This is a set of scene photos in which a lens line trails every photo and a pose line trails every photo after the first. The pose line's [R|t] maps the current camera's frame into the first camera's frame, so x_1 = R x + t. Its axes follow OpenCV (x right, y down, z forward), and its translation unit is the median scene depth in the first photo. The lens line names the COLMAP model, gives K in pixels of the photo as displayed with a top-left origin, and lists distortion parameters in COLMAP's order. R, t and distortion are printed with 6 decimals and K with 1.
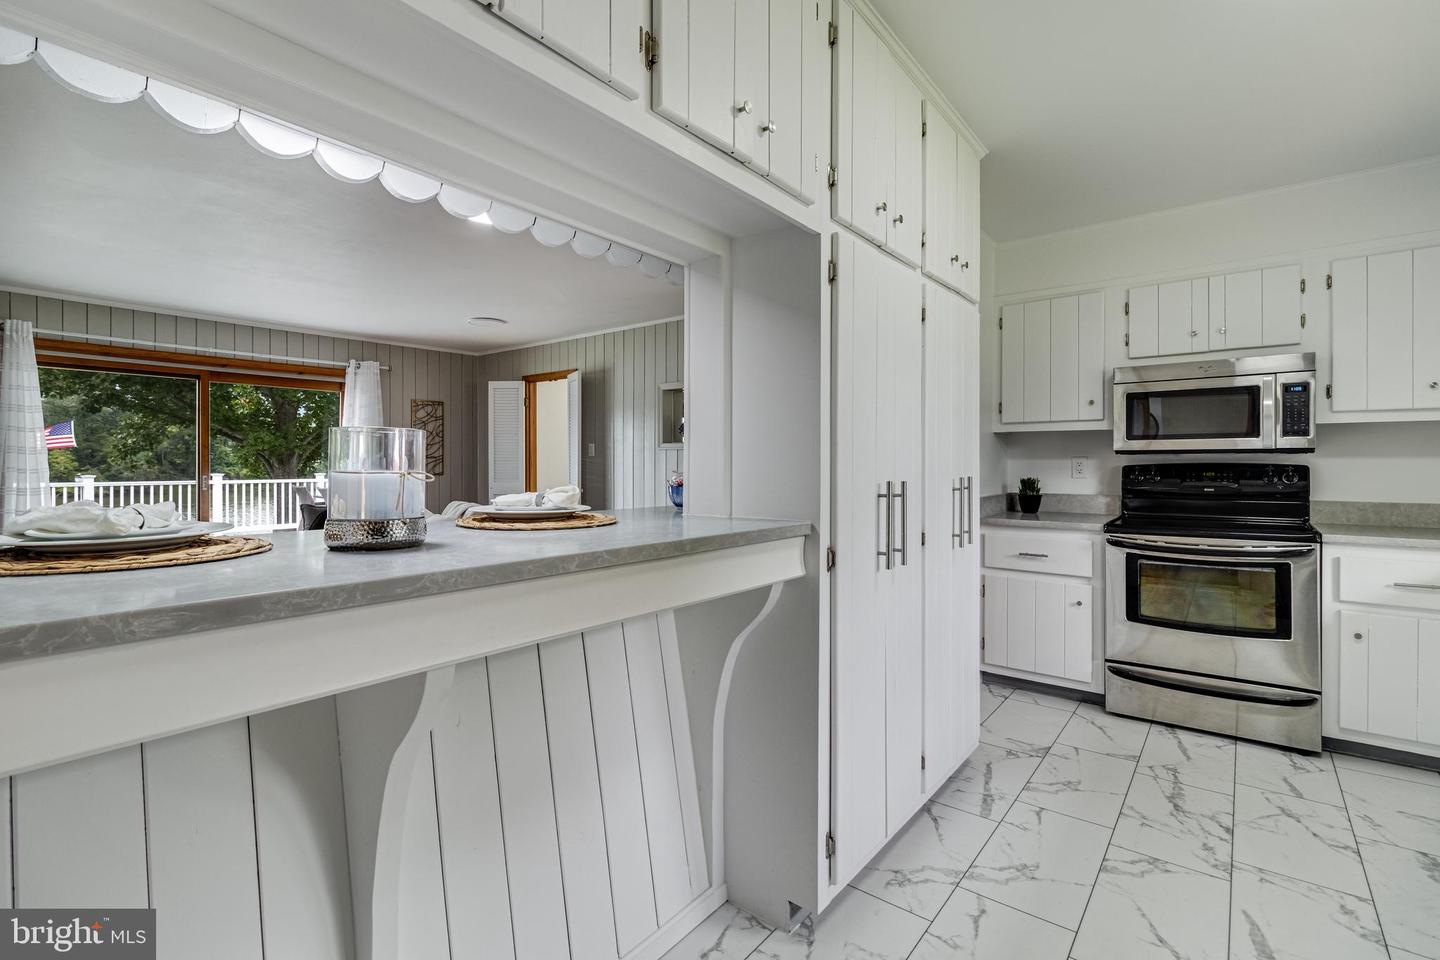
lens RADIAL K [[663.0, 0, 725.0], [0, 663.0, 470.7], [0, 0, 1]] dist [0.002853, -0.000034]
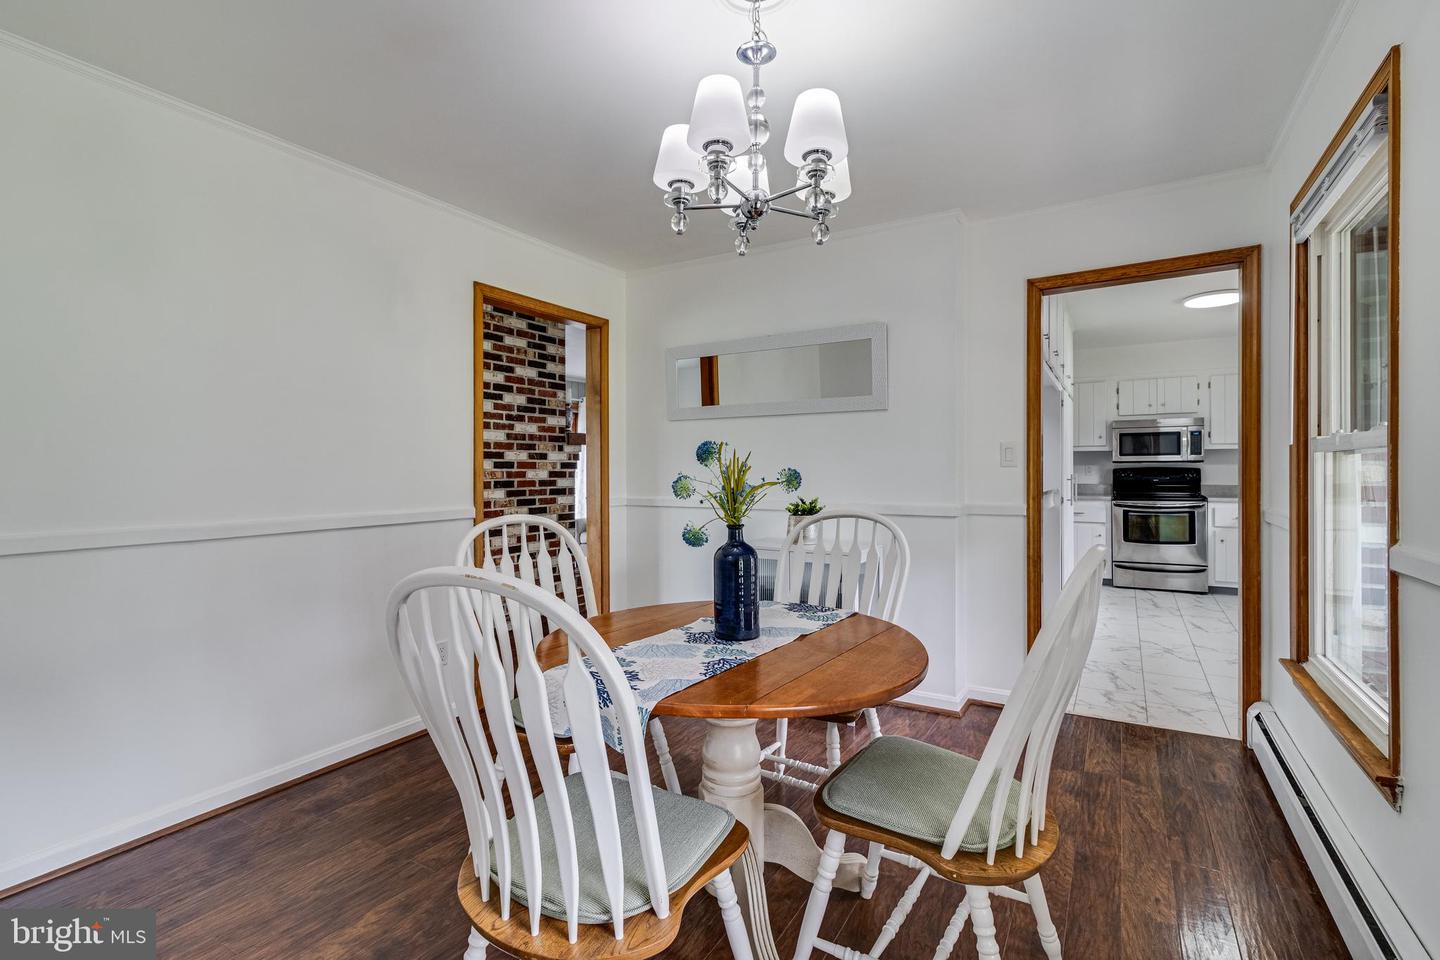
lens RADIAL K [[663.0, 0, 722.5], [0, 663.0, 476.1], [0, 0, 1]] dist [0.002853, -0.000034]
pose [[0.992356, -0.004501, 0.123324, -0.490182], [0.004803, 0.999986, -0.002150, 0.008069], [-0.123312, 0.002726, 0.992364, -0.500614]]
